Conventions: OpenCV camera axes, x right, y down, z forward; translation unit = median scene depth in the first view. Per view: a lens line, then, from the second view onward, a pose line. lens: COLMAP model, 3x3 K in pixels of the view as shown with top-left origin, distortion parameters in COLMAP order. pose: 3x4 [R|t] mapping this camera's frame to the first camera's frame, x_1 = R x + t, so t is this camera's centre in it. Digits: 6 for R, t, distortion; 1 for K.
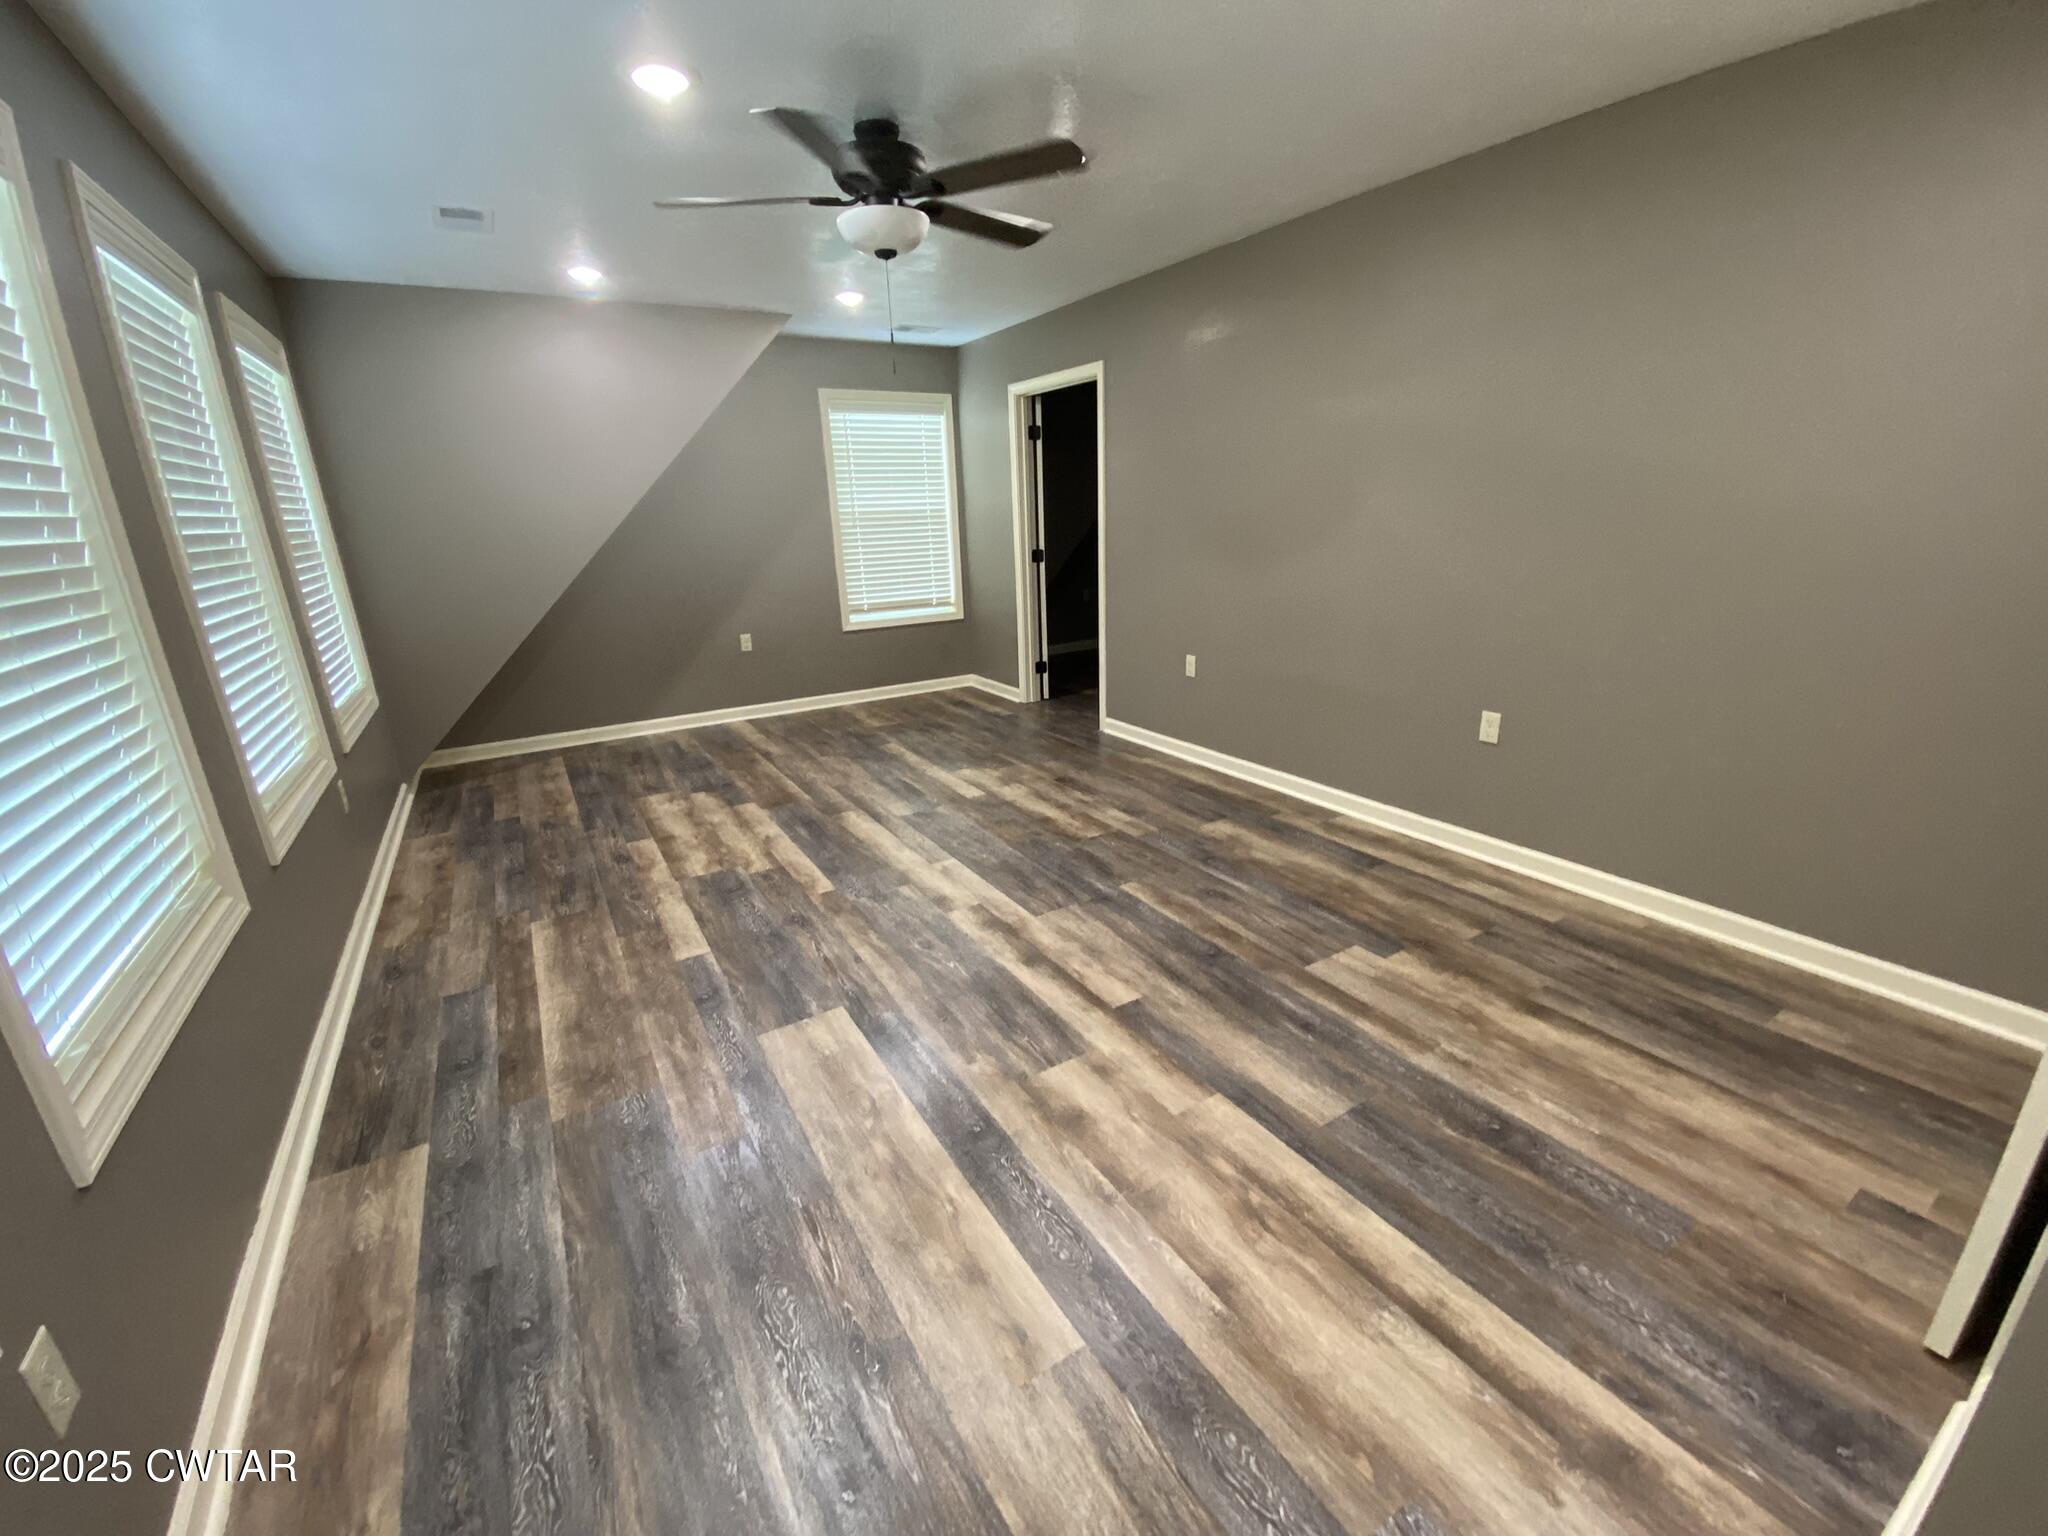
lens RADIAL K [[835.8, 0, 1018.6], [0, 835.8, 763.0], [0, 0, 1]] dist [0.017236, -0.018372]
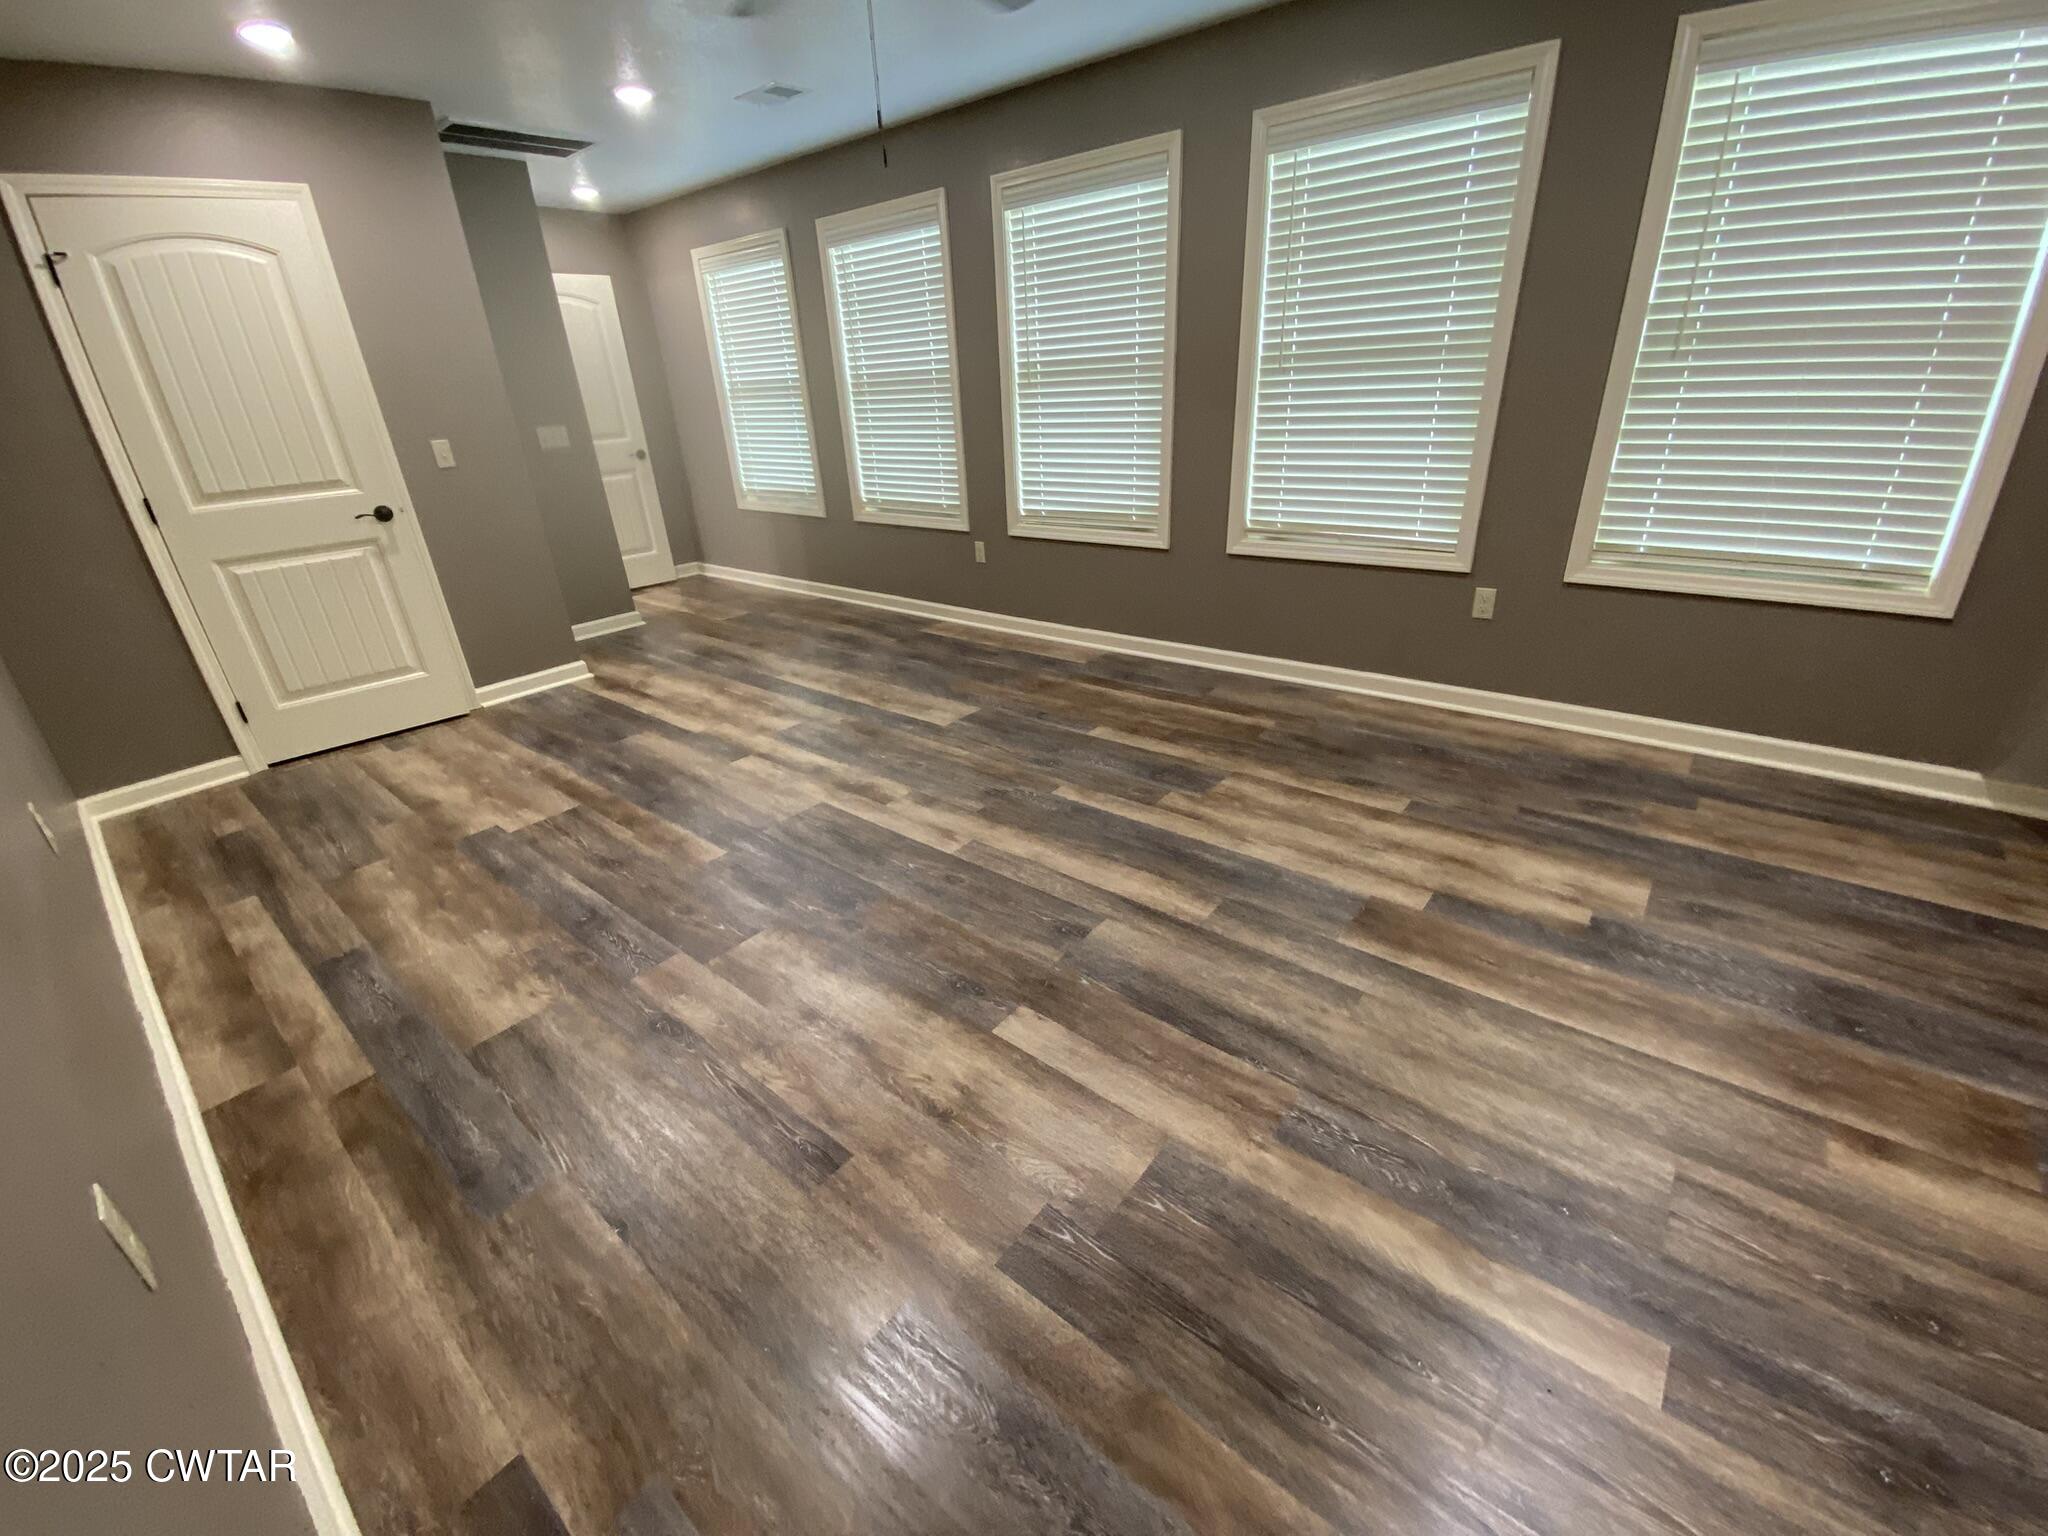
lens RADIAL K [[836.9, 0, 1019.3], [0, 836.9, 763.2], [0, 0, 1]] dist [0.018622, -0.019227]
pose [[-0.942727, 0.206889, -0.261654, 0.044105], [-0.016024, 0.755422, 0.655043, -0.453077], [0.333180, 0.621720, -0.708841, 1.559557]]
